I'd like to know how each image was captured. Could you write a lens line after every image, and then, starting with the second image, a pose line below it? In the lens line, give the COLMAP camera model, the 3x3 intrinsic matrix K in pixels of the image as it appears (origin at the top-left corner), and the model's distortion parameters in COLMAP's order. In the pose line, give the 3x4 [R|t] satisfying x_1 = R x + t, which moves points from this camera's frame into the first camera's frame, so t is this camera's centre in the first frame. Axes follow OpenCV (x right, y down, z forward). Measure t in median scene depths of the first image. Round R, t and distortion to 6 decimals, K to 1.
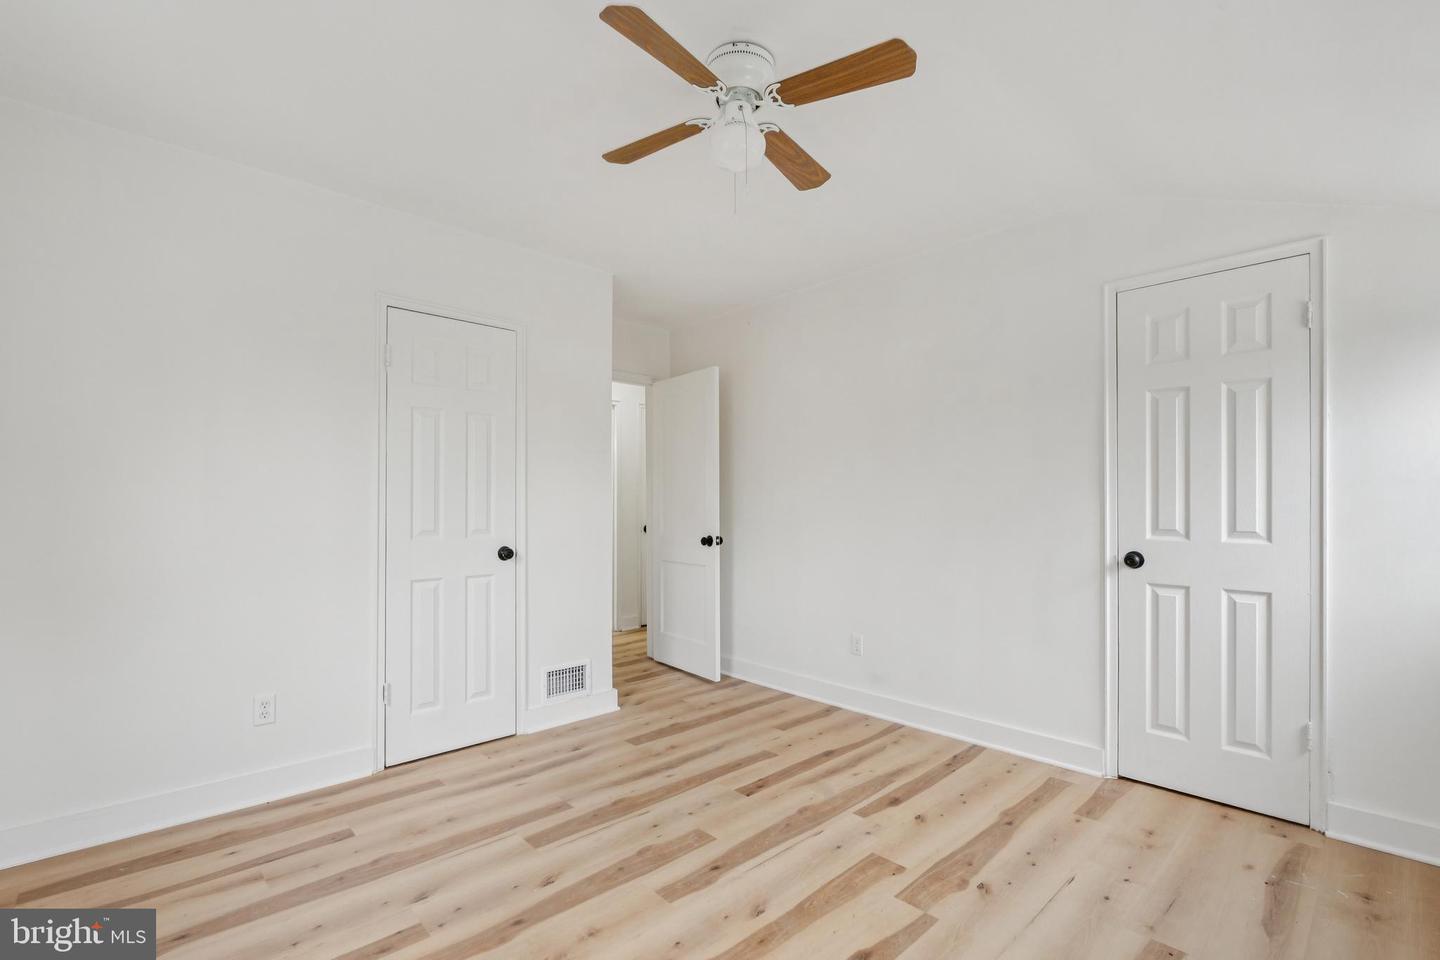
lens RADIAL K [[646.6, 0, 717.6], [0, 646.6, 487.3], [0, 0, 1]] dist [-0.004353, 0.000883]
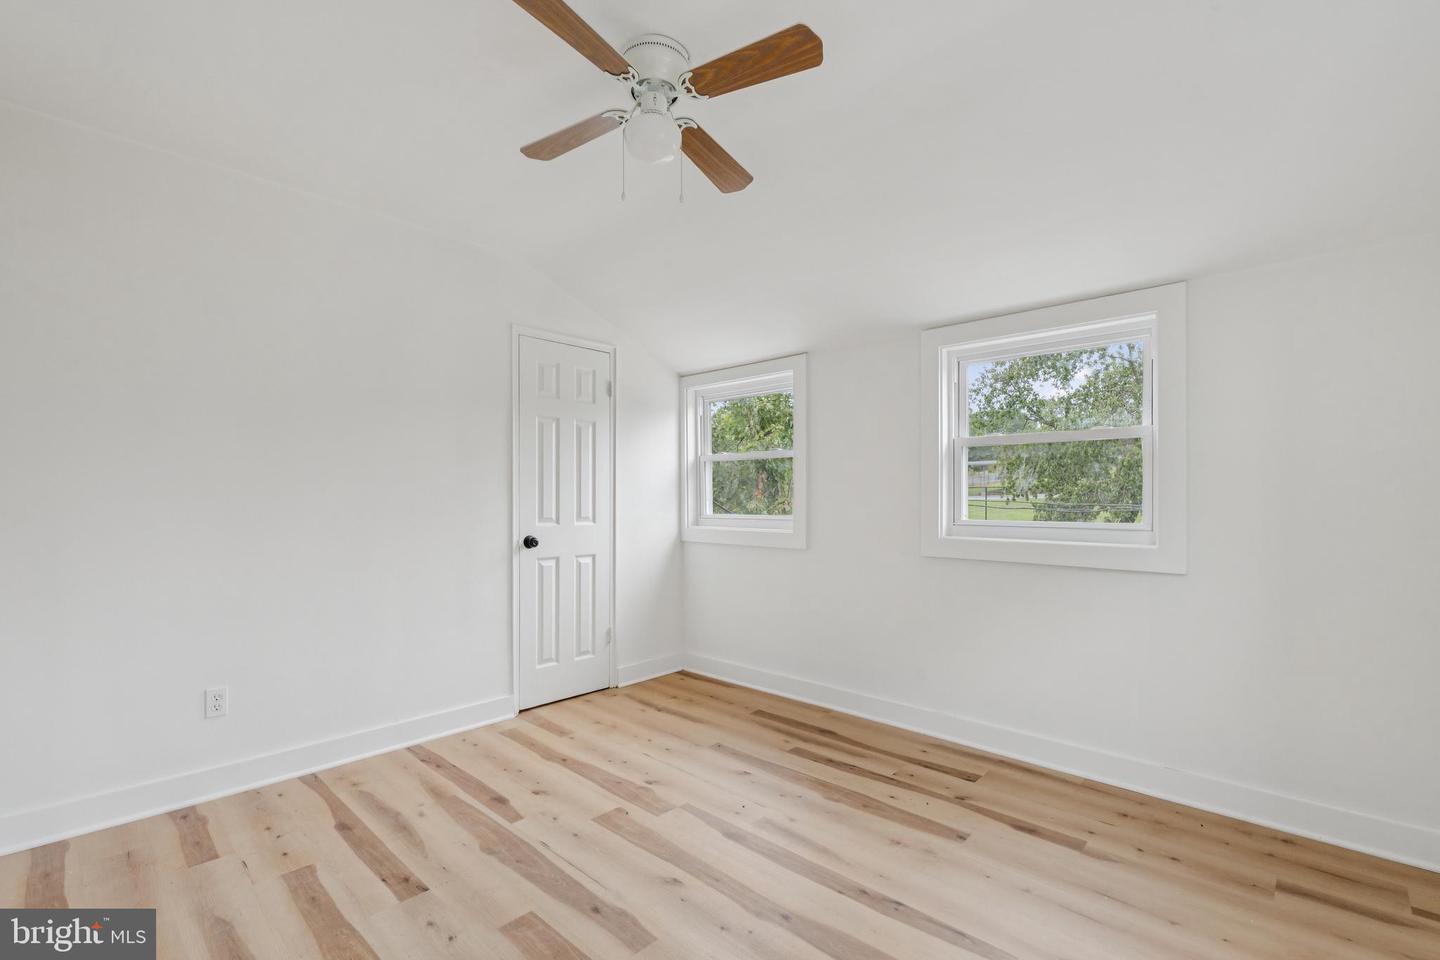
lens RADIAL K [[646.6, 0, 717.6], [0, 646.6, 487.3], [0, 0, 1]] dist [-0.004353, 0.000883]
pose [[-0.049950, 0.017746, 0.998594, -0.780592], [-0.022384, 0.999571, -0.018883, 0.018886], [-0.998501, -0.023296, -0.049532, 0.765118]]
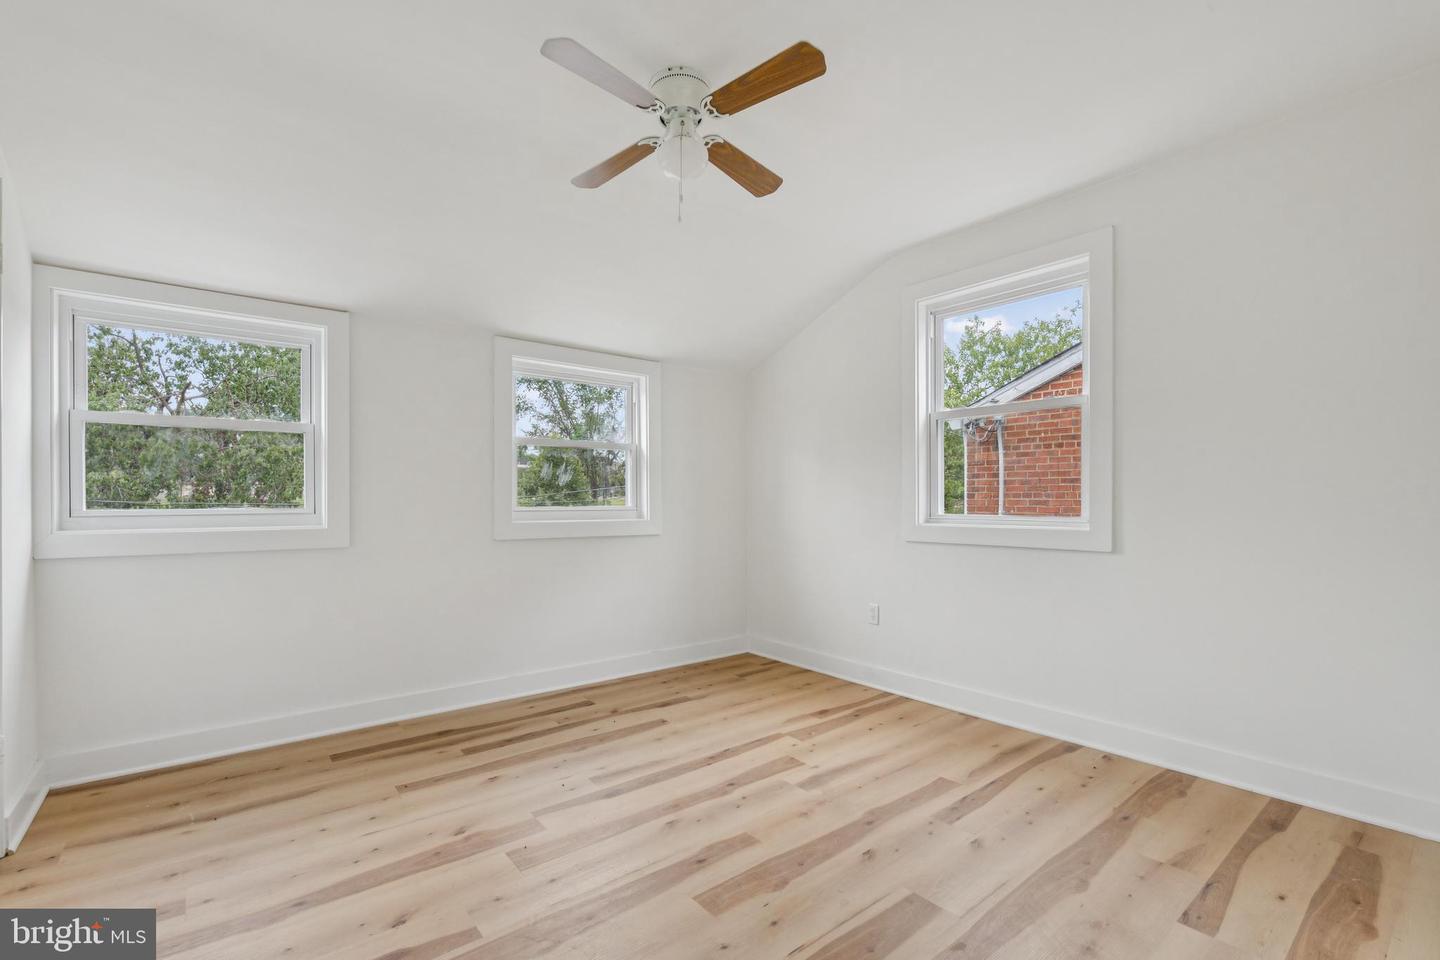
lens RADIAL K [[646.6, 0, 717.6], [0, 646.6, 487.3], [0, 0, 1]] dist [-0.004353, 0.000883]
pose [[-0.997185, 0.004528, 0.074850, -0.087769], [0.001135, 0.998972, -0.045320, 0.071345], [-0.074978, -0.045108, -0.996164, 1.693105]]
